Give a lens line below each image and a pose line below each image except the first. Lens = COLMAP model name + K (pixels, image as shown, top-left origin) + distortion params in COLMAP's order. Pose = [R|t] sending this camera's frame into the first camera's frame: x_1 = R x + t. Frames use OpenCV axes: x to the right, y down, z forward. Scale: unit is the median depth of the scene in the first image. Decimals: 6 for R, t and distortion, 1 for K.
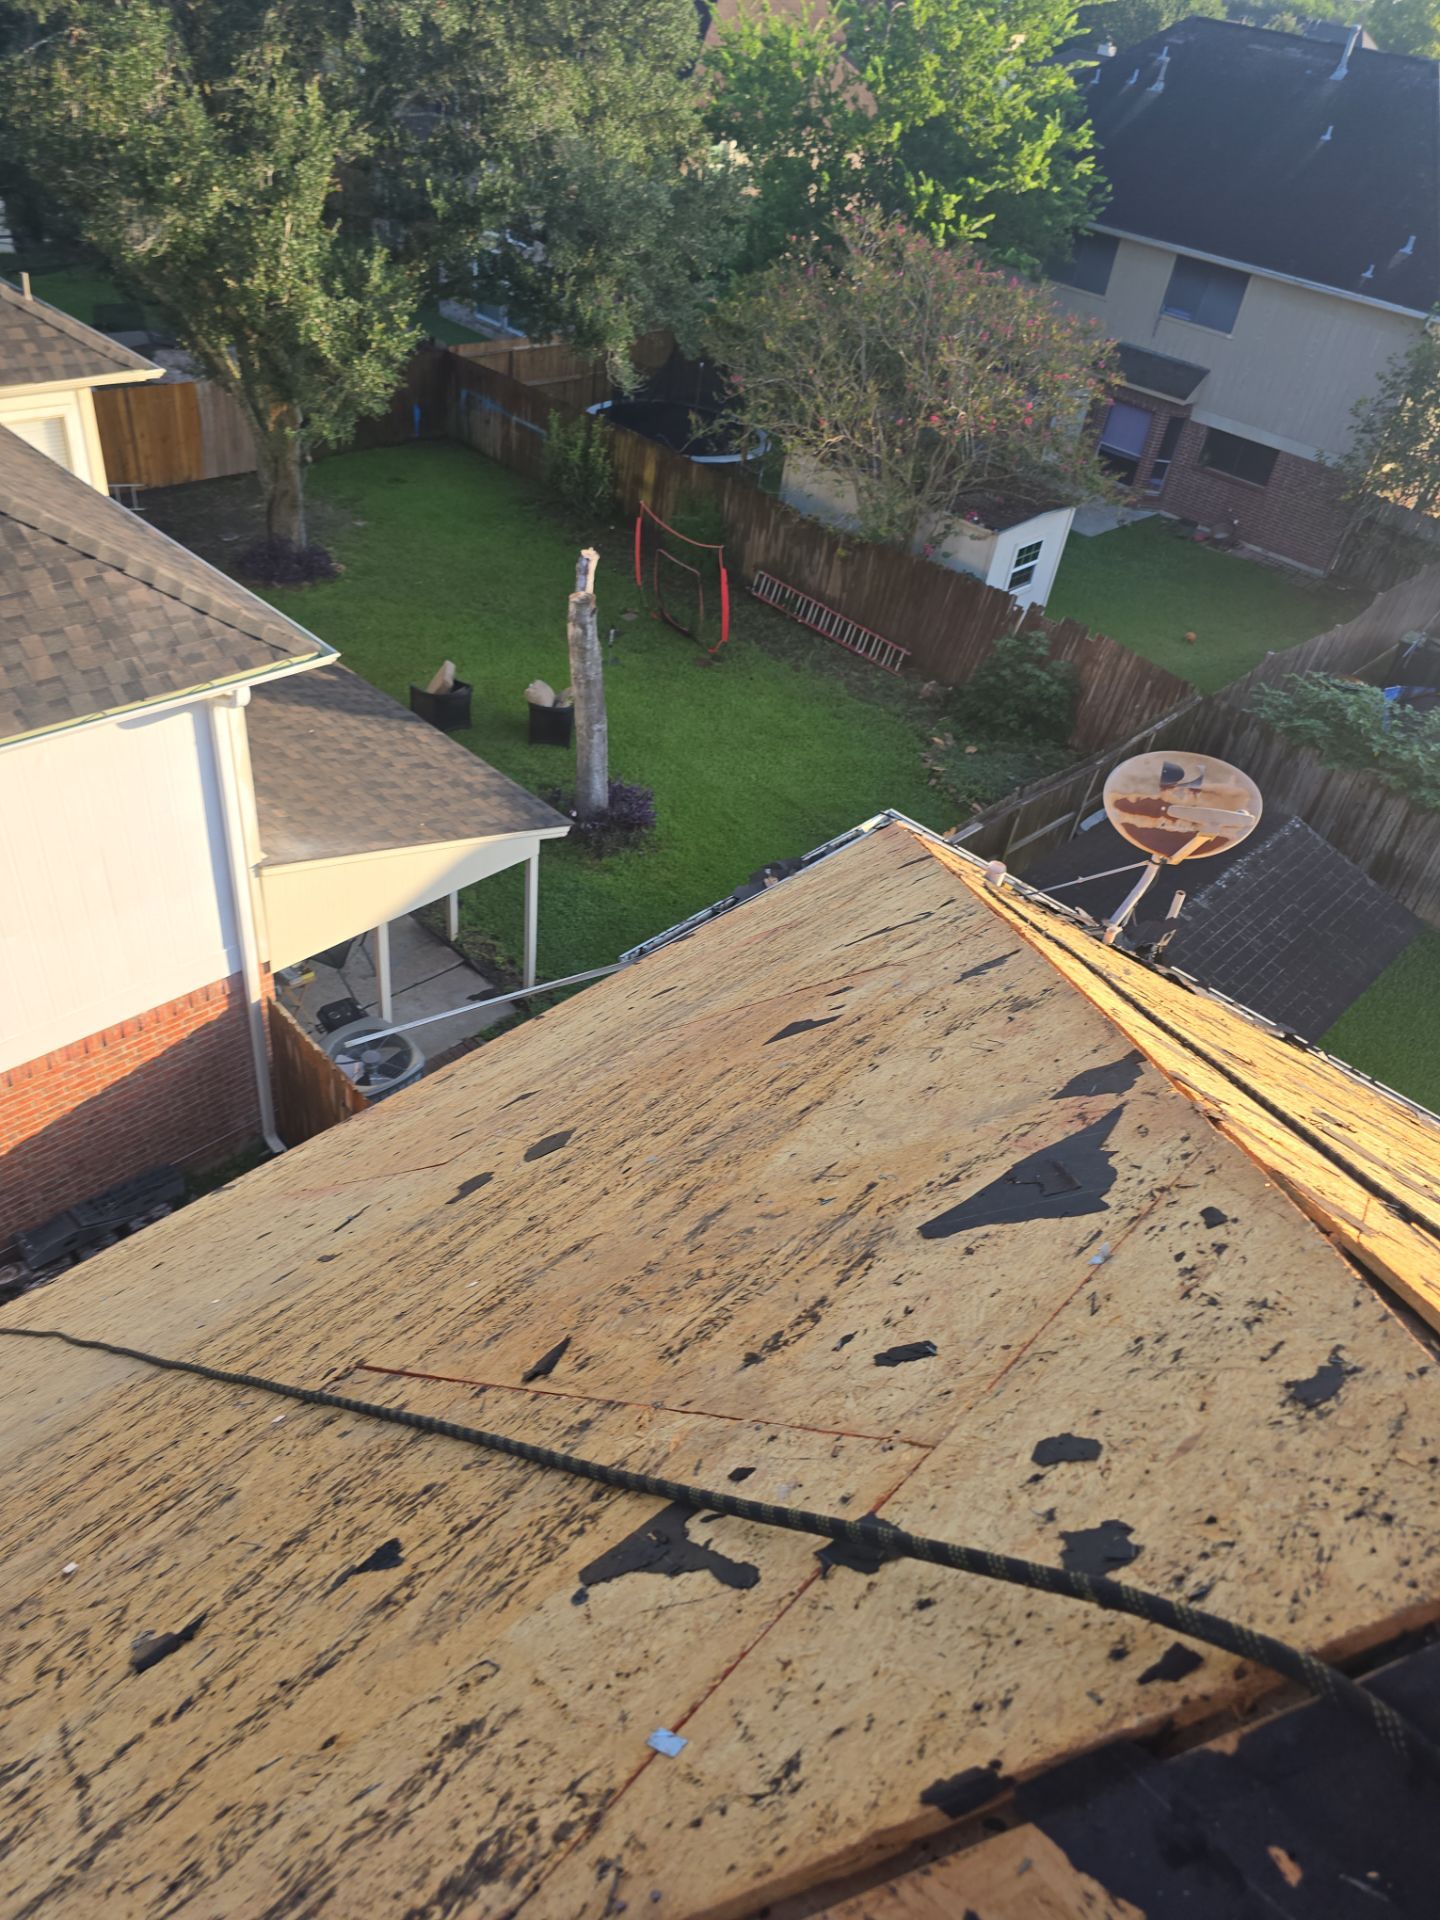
lens RADIAL K [[1296.4, 0, 720.0], [0, 1296.4, 960.0], [0, 0, 1]] dist [0.046529, -0.055761]
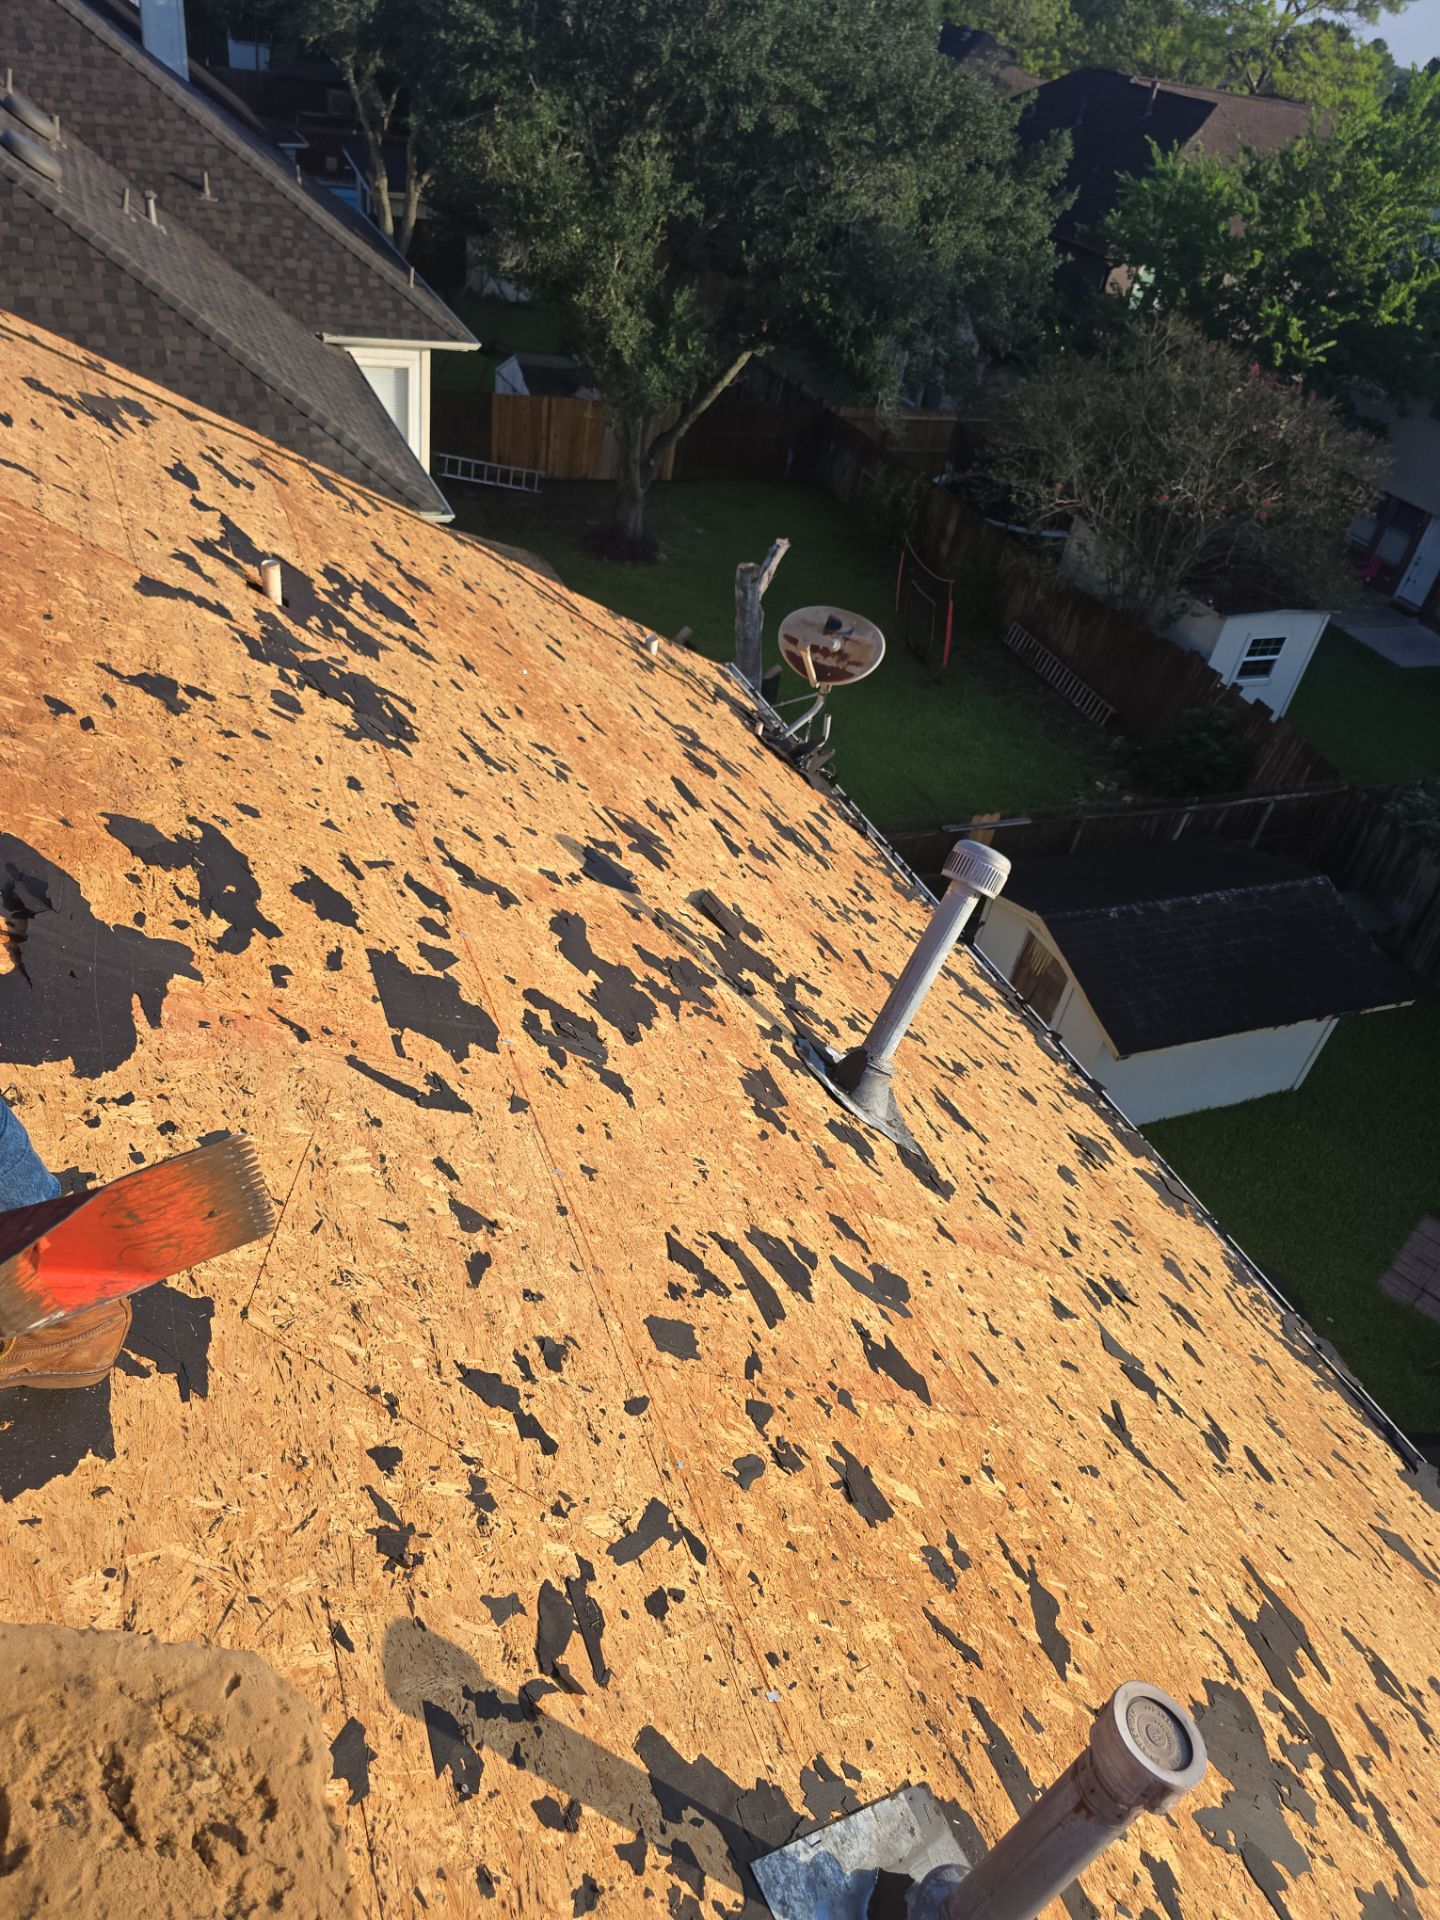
lens RADIAL K [[1296.4, 0, 720.0], [0, 1296.4, 960.0], [0, 0, 1]] dist [0.046529, -0.055761]
pose [[0.913378, 0.253476, -0.318576, 0.239454], [-0.277933, 0.960034, -0.032996, 0.085778], [0.297480, 0.118680, 0.947323, -0.089071]]
